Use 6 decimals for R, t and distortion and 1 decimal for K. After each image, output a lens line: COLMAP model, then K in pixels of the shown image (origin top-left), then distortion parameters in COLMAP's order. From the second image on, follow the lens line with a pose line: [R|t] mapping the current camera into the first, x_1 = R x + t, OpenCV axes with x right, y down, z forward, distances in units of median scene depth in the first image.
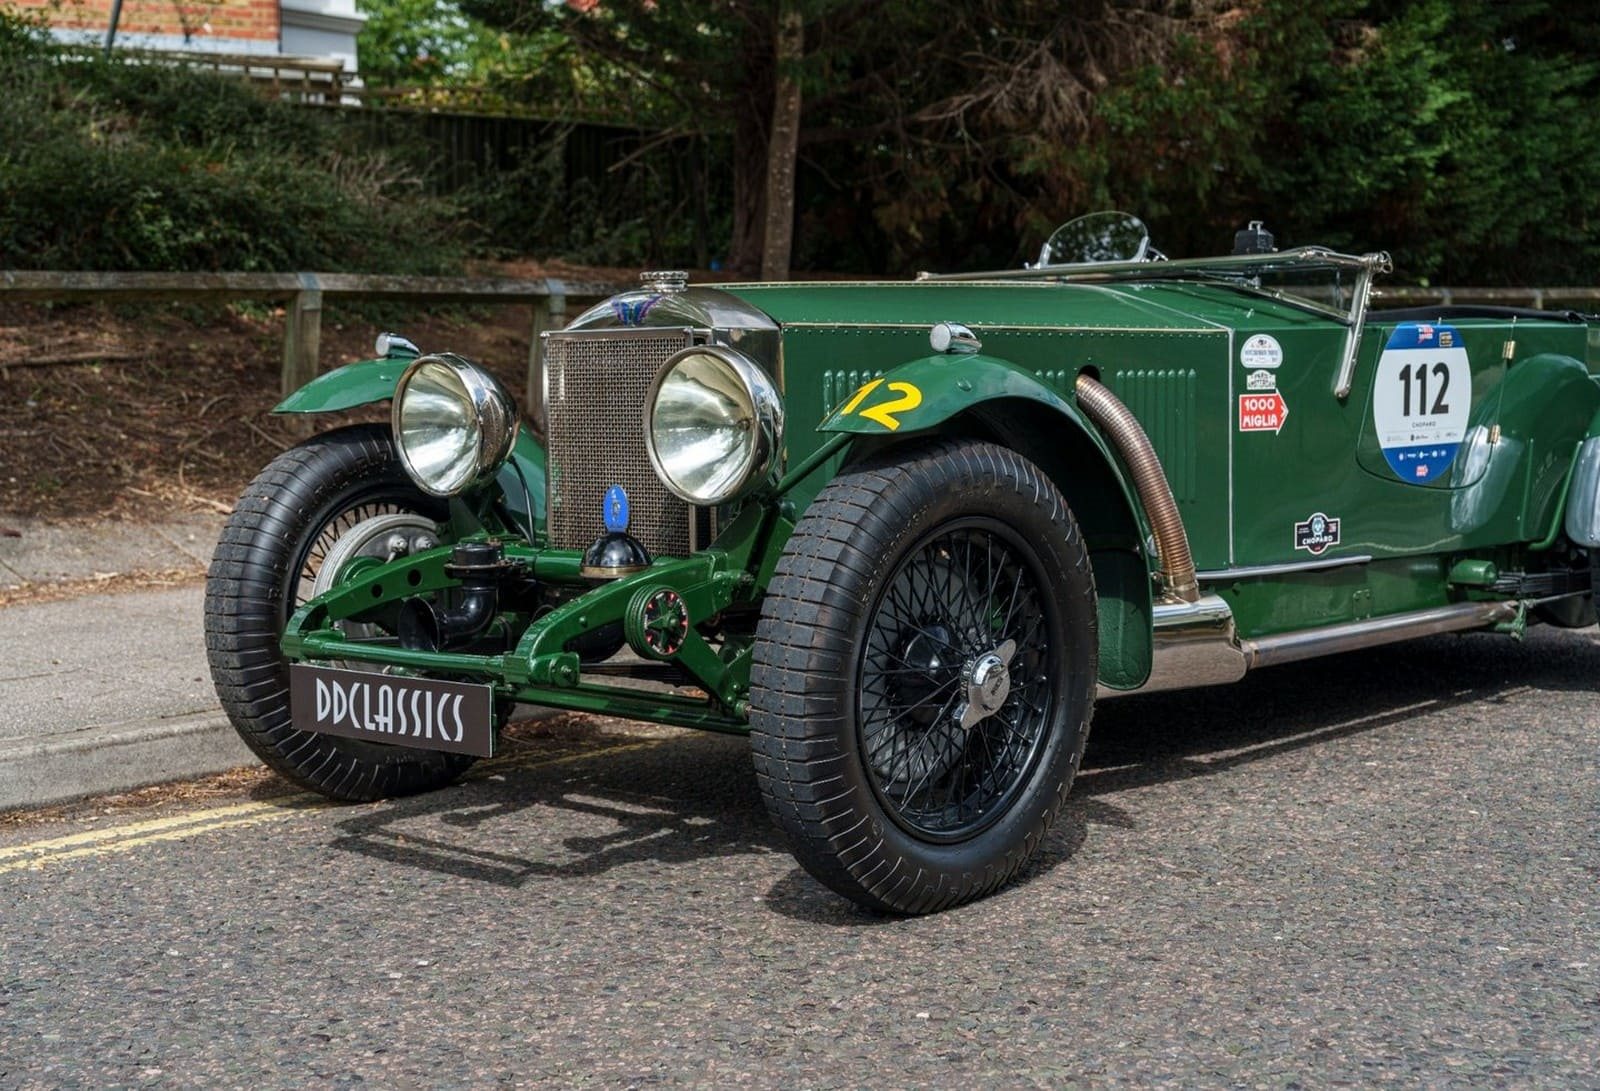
lens RADIAL K [[2307.3, 0, 806.8], [0, 2307.3, 559.7], [0, 0, 1]] dist [0.027913, 0.000000]
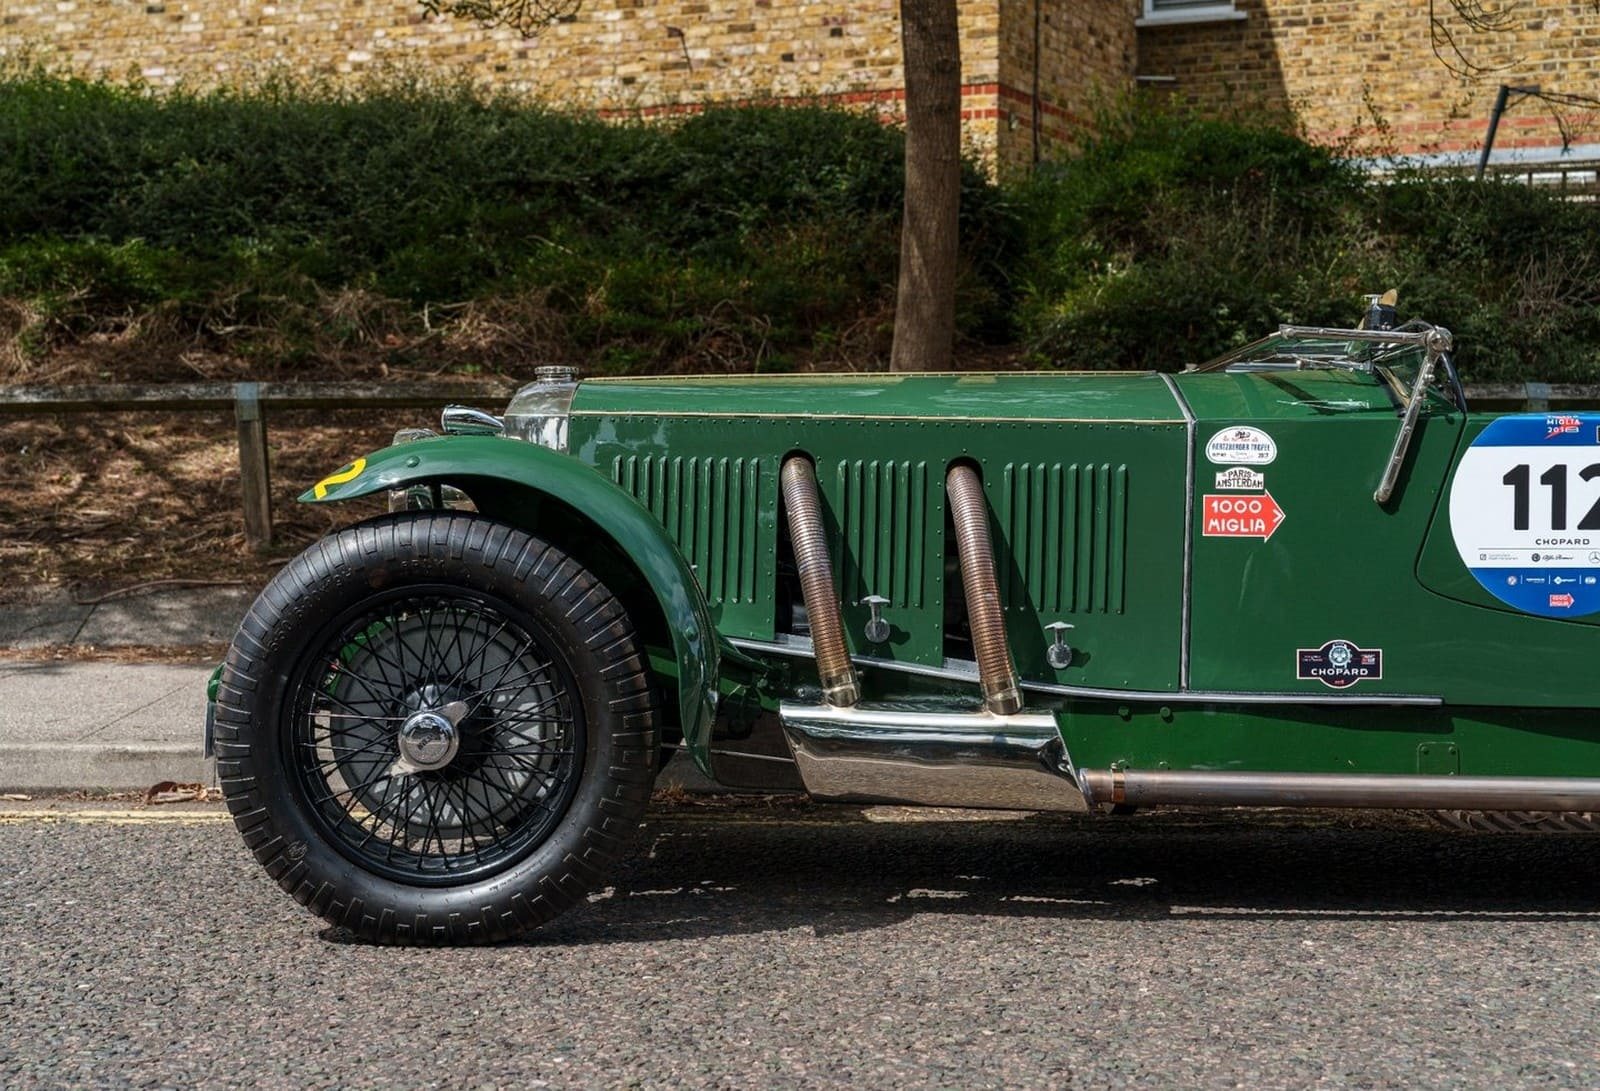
lens RADIAL K [[2307.3, 0, 808.0], [0, 2307.3, 597.7], [0, 0, 1]] dist [0.027913, 0.000000]
pose [[0.670545, 0.052754, -0.739991, 0.695335], [-0.079779, 0.996812, -0.001229, -0.018555], [0.737567, 0.059859, 0.672616, 0.289070]]
